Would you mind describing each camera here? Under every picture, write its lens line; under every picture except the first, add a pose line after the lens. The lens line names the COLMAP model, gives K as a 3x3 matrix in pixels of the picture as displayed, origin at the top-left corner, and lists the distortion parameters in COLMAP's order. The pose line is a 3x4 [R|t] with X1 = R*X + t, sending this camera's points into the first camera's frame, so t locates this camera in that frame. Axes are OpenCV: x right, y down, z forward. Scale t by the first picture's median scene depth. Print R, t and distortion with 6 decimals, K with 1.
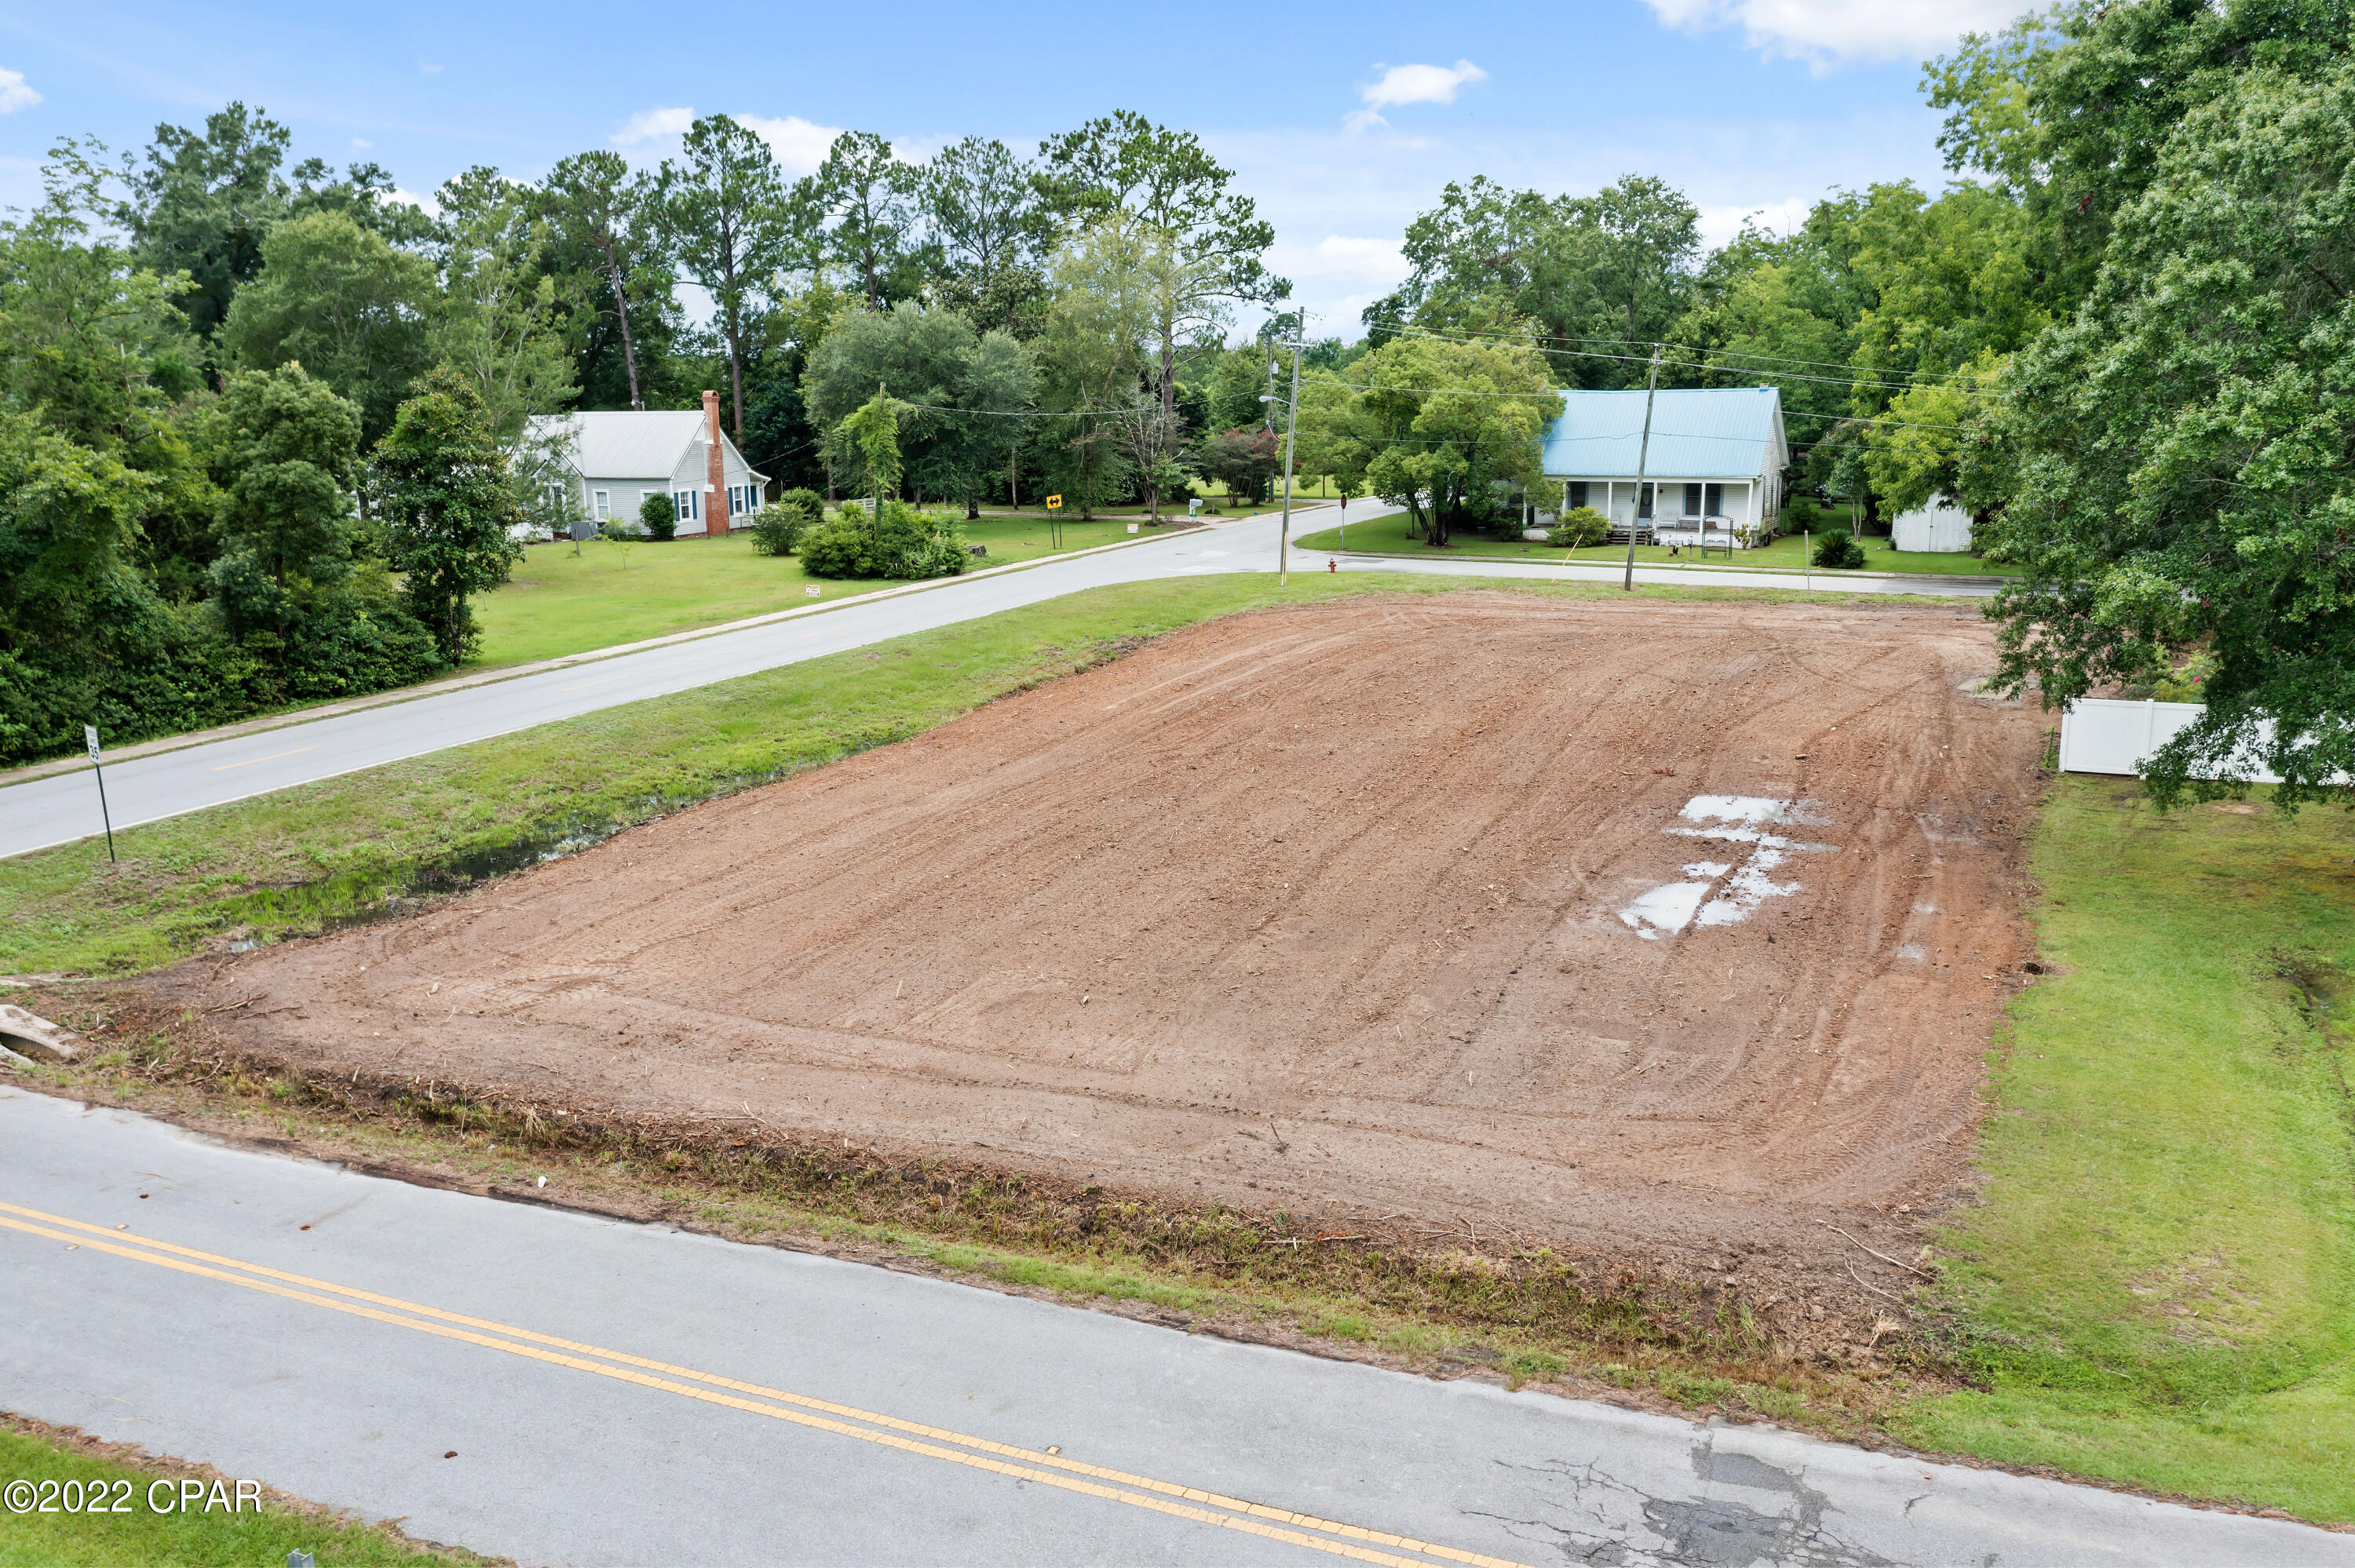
lens RADIAL K [[1853.5, 0, 1171.9], [0, 1853.5, 789.5], [0, 0, 1]] dist [-0.017364, -0.002795]
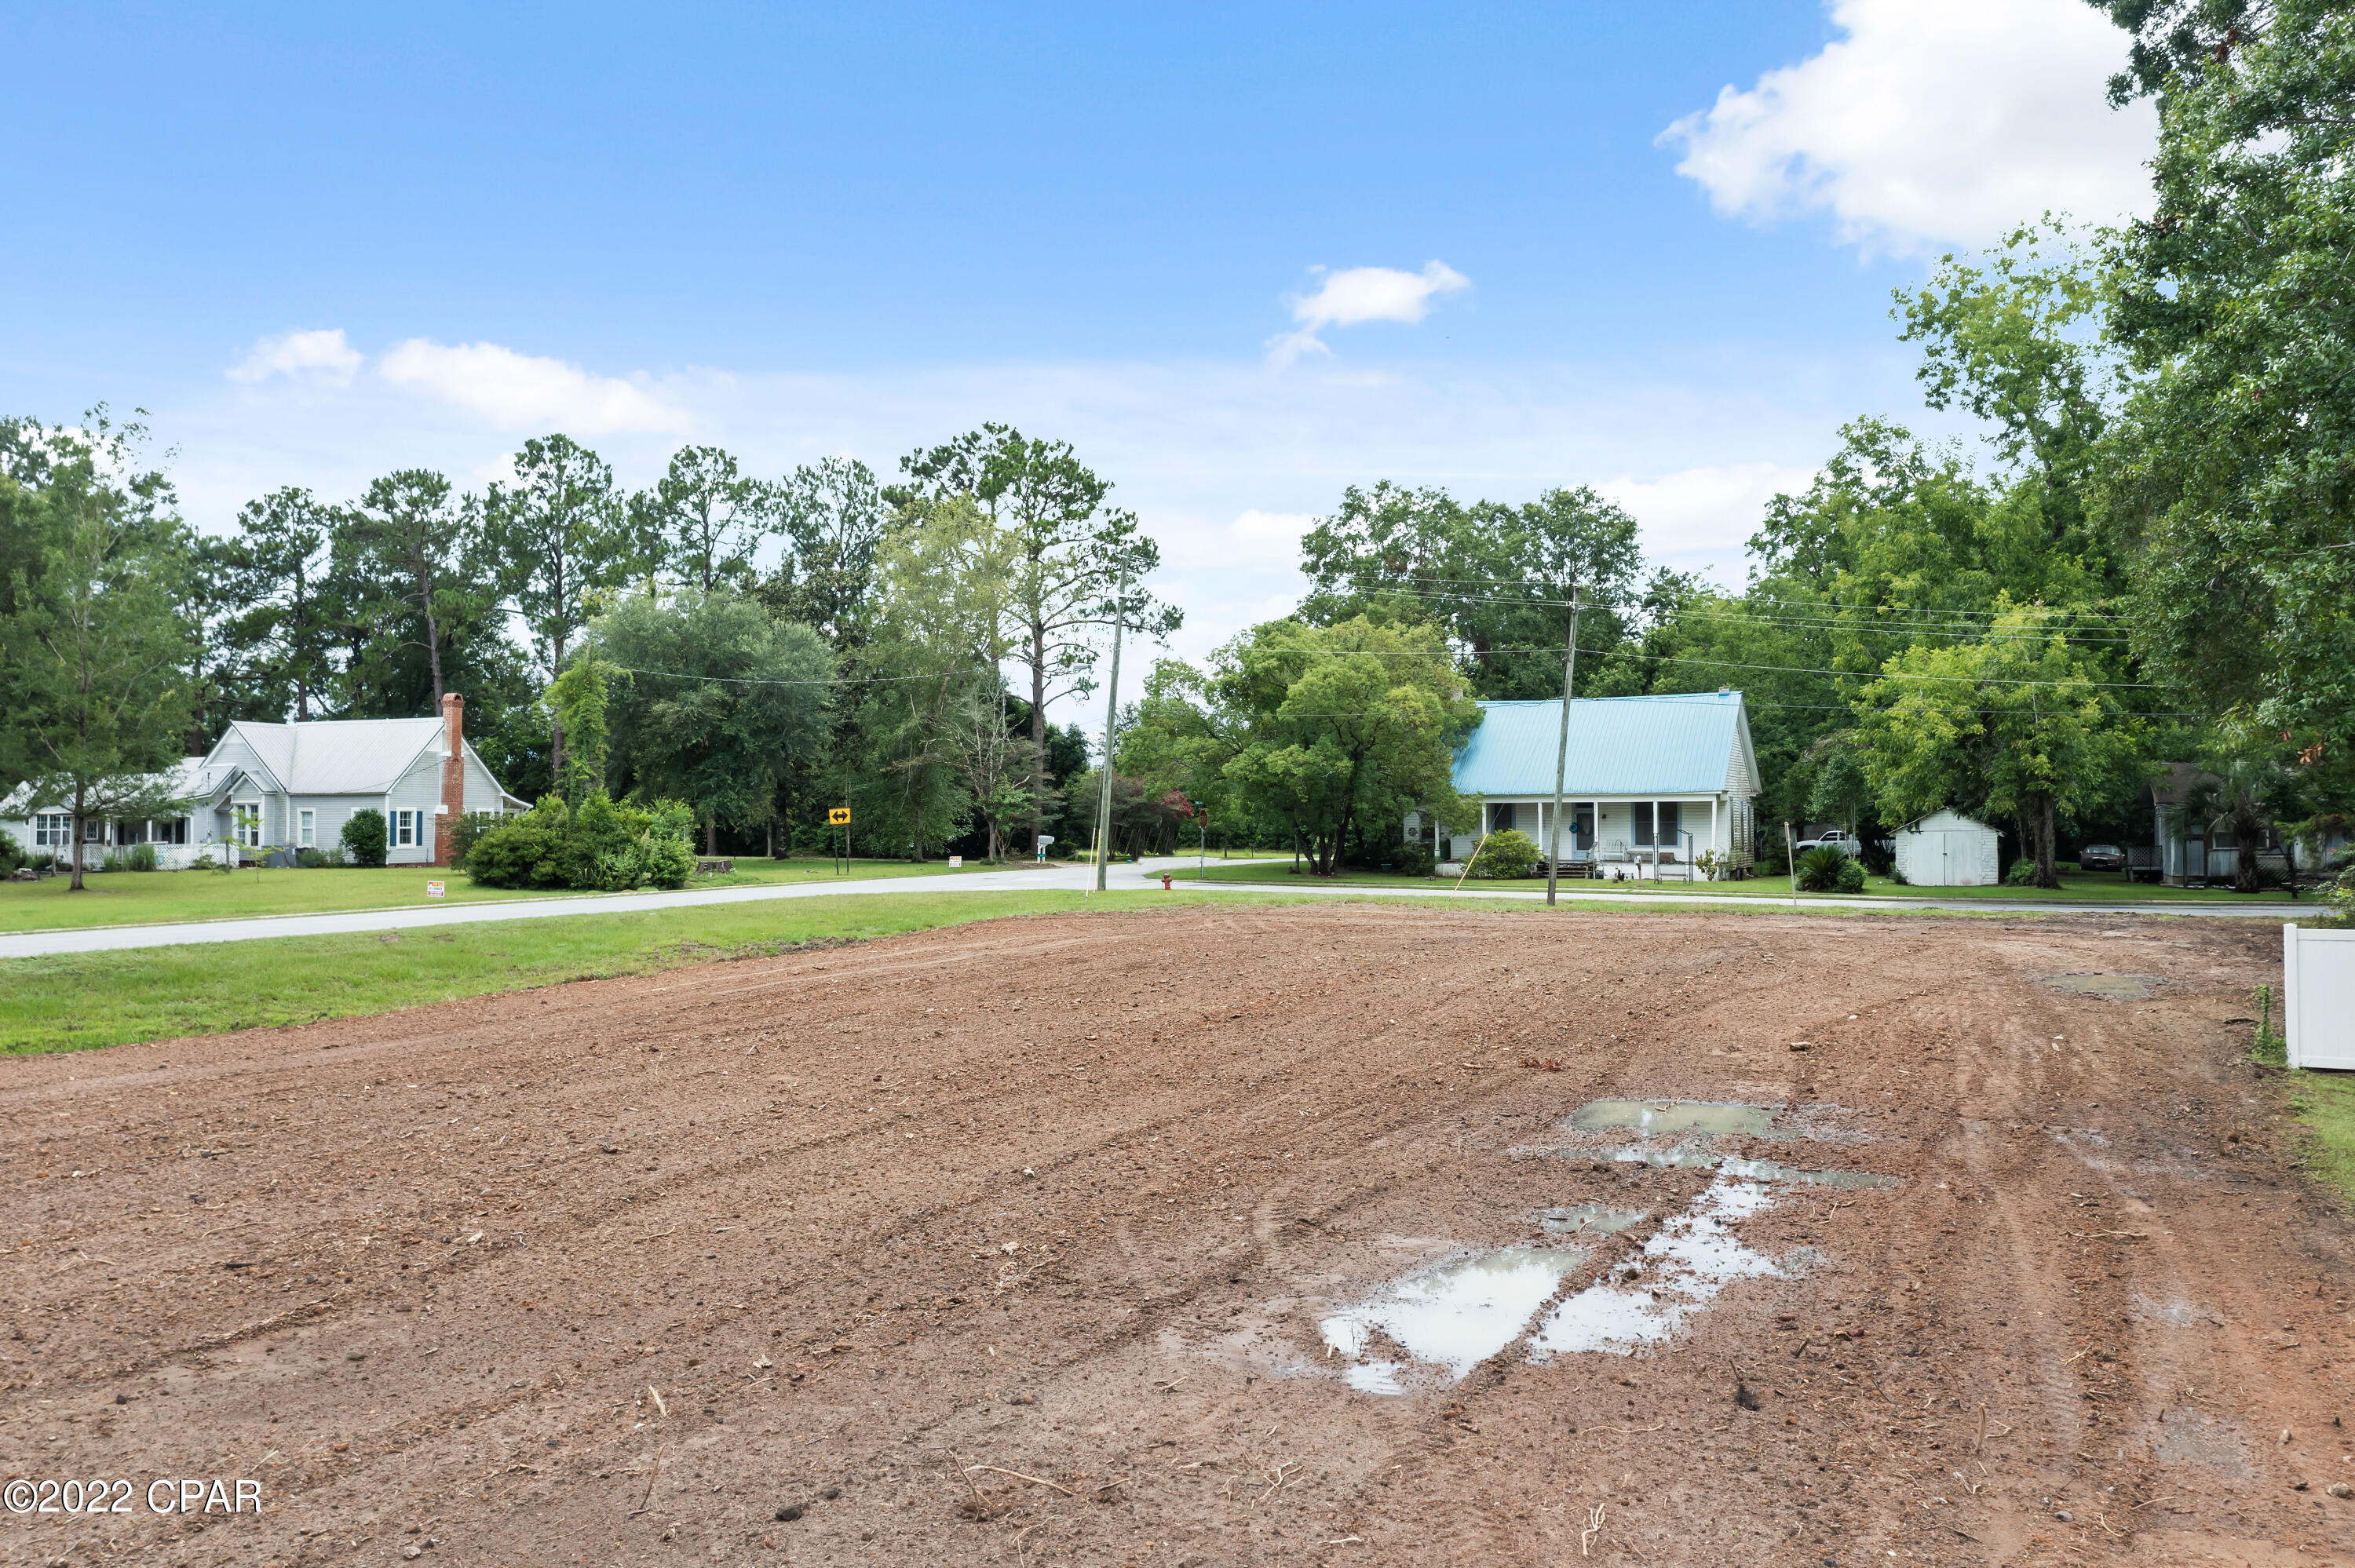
lens RADIAL K [[1853.5, 0, 1171.9], [0, 1853.5, 789.5], [0, 0, 1]] dist [-0.017364, -0.002795]
pose [[0.999929, 0.010544, 0.005533, 0.072123], [-0.008957, 0.972214, -0.233924, 0.017688], [-0.007846, 0.233858, 0.972239, 0.216430]]
